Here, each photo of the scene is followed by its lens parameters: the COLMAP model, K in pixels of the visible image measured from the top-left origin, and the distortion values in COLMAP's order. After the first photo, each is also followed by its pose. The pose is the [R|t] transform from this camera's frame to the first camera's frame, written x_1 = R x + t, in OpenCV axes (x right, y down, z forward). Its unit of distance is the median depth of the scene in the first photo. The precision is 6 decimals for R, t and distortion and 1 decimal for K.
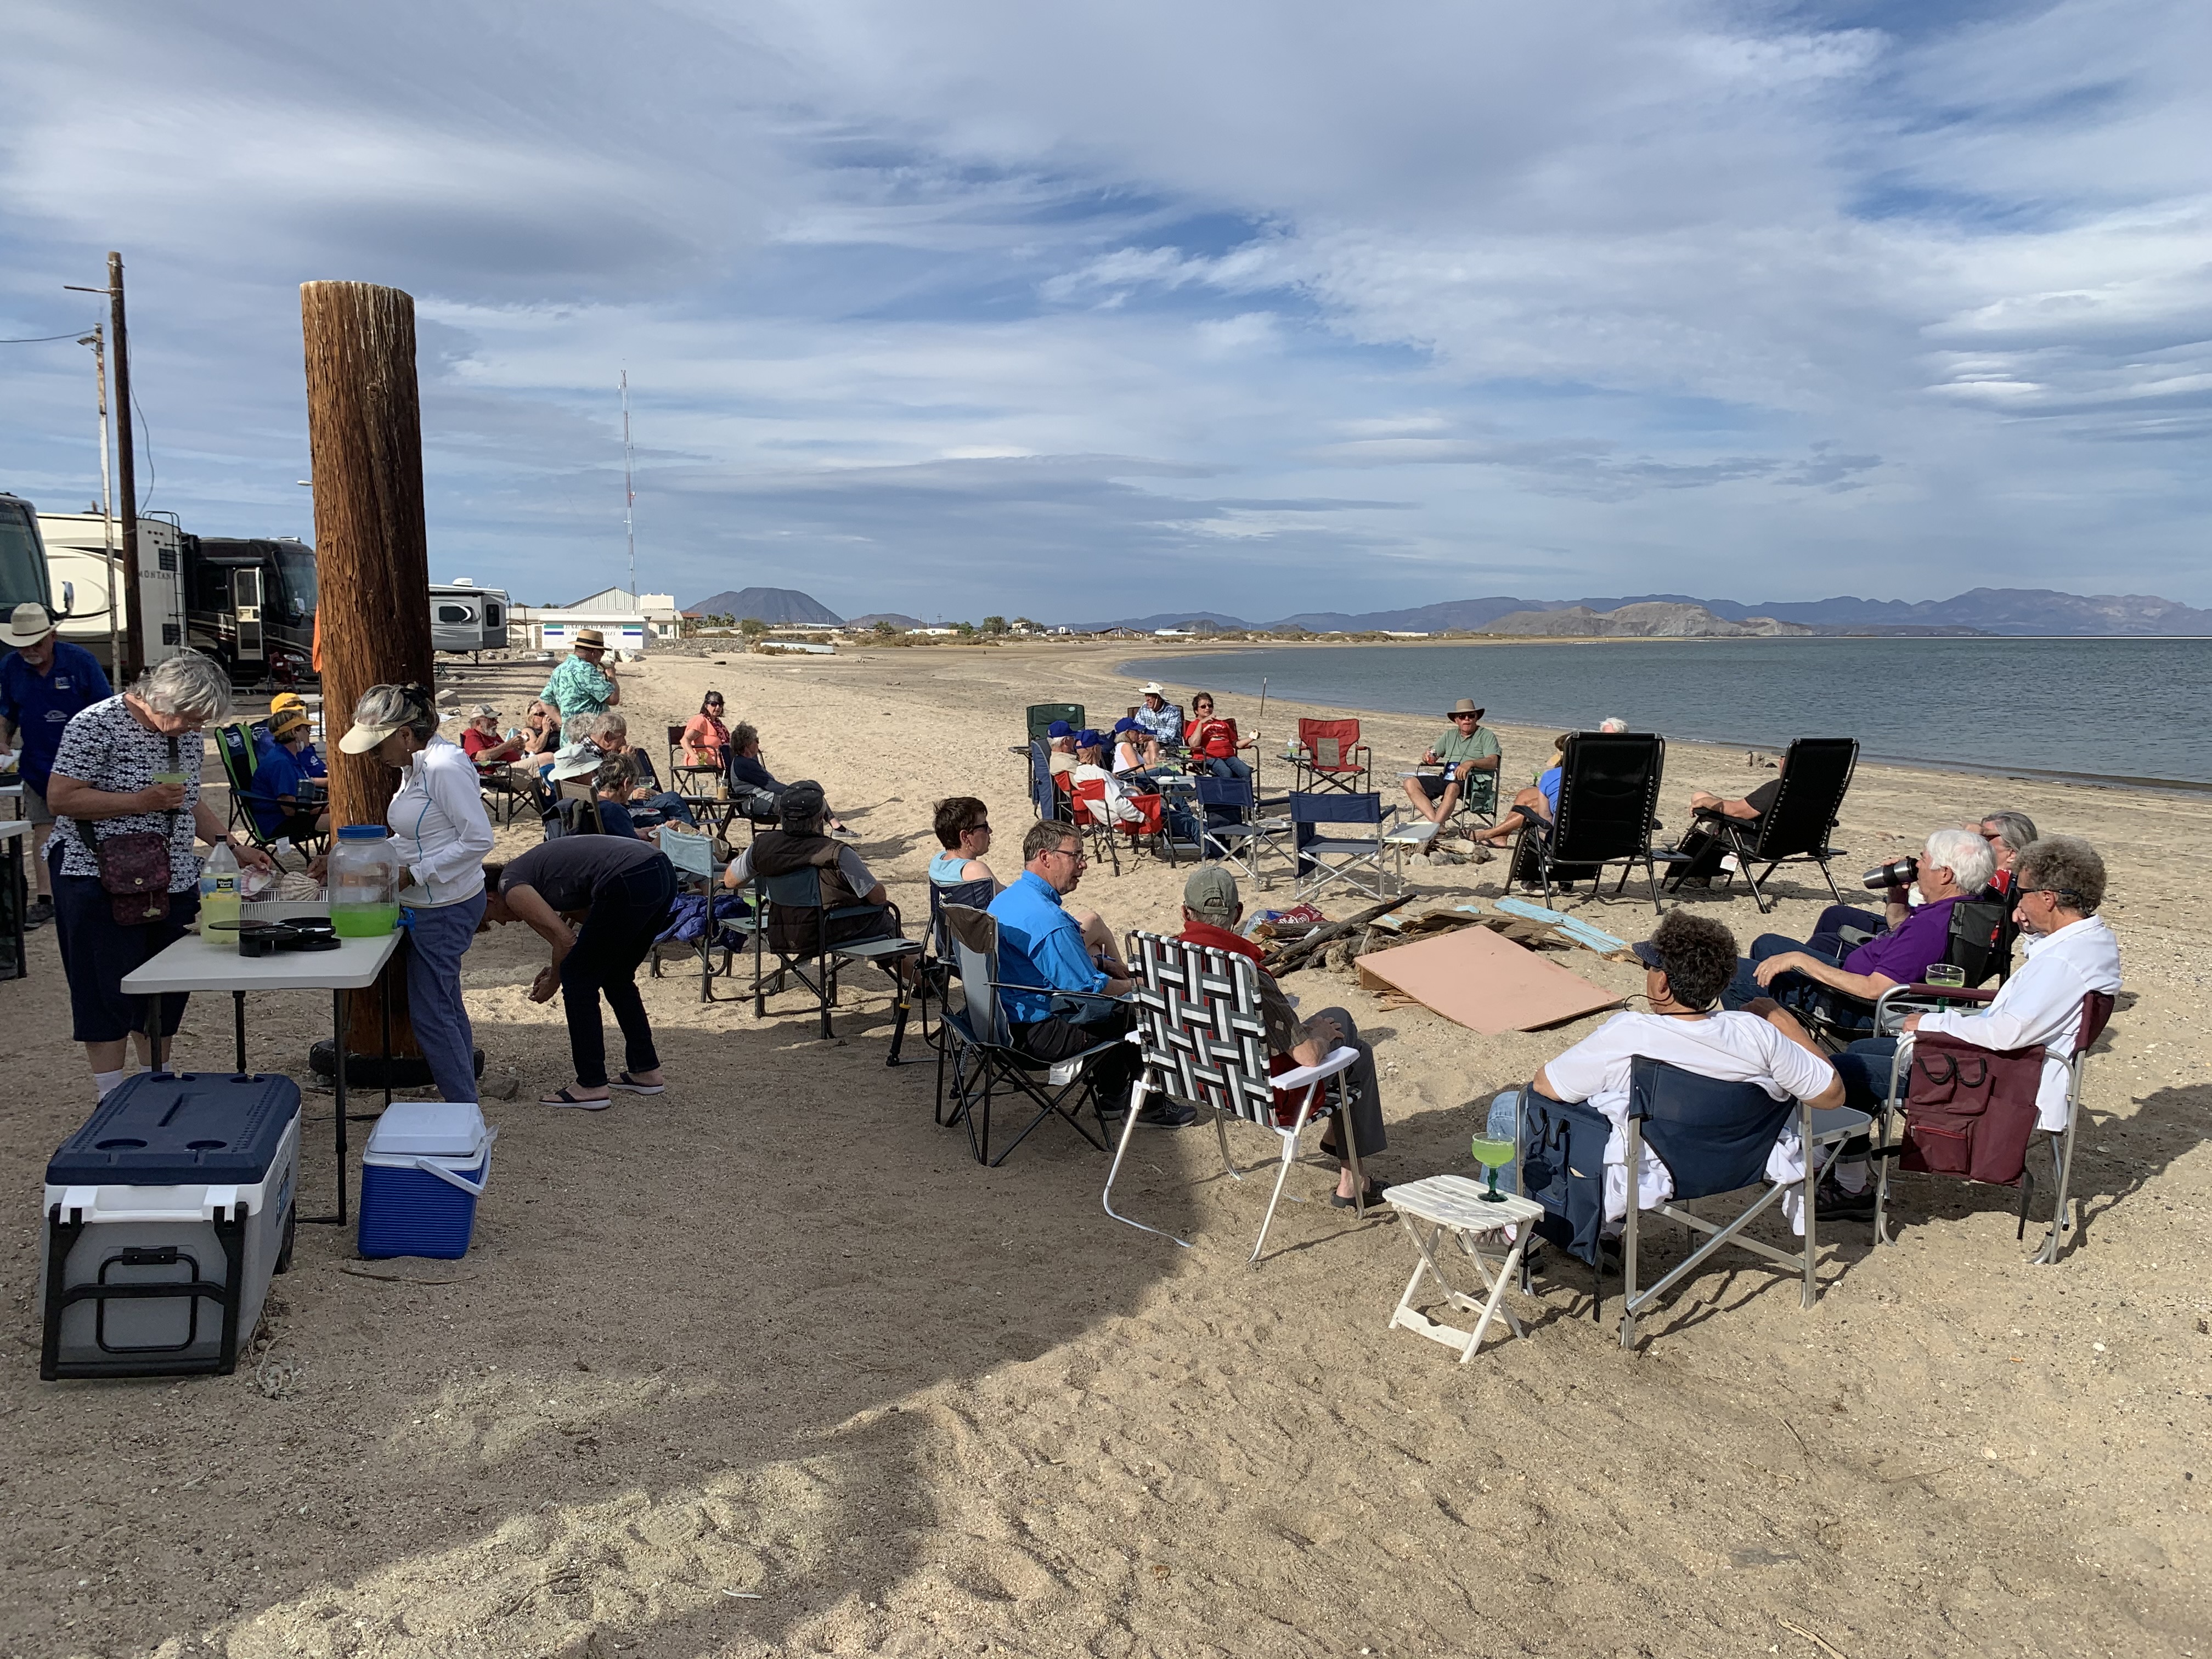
lens RADIAL K [[1664.6, 0, 1135.6], [0, 1664.6, 815.7], [0, 0, 1]] dist [0.023050, -0.032780]
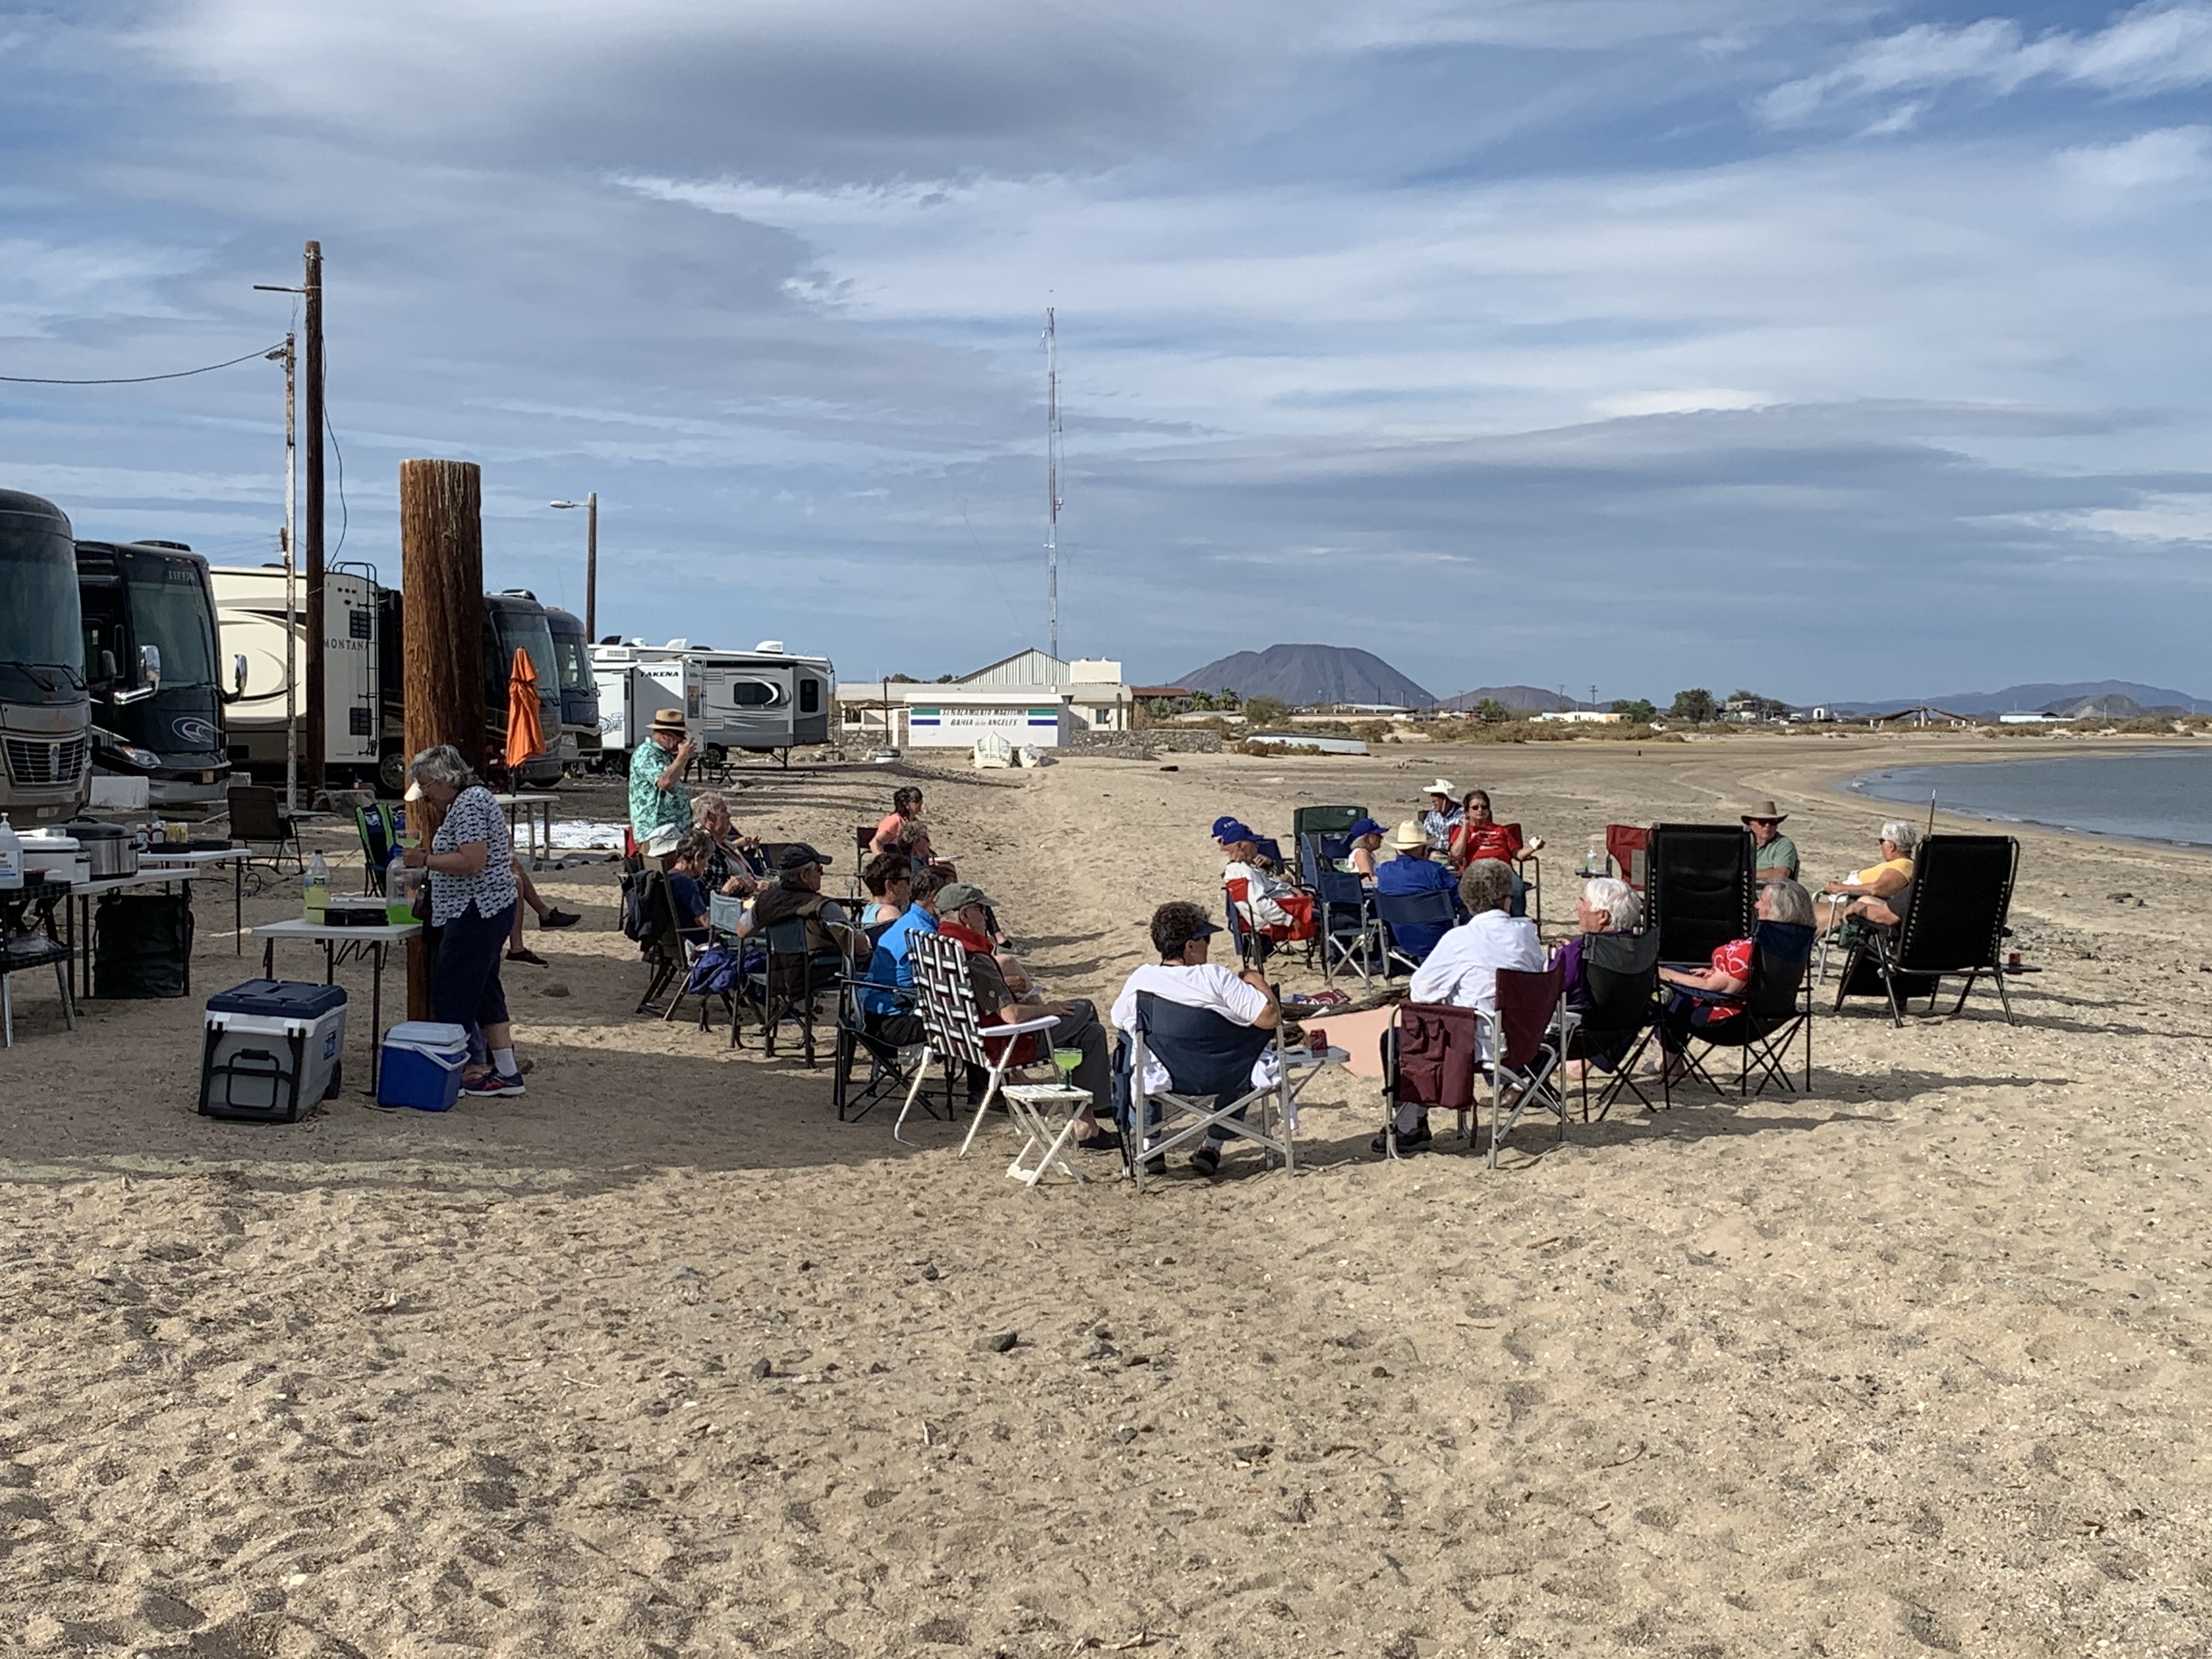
lens RADIAL K [[2997.1, 0, 1114.3], [0, 2997.1, 828.6], [0, 0, 1]] dist [0.217240, 0.000000]
pose [[0.959202, 0.008556, -0.282592, 0.152174], [-0.029258, 0.997179, -0.069118, 0.026962], [0.281203, 0.074566, 0.956747, -0.236627]]
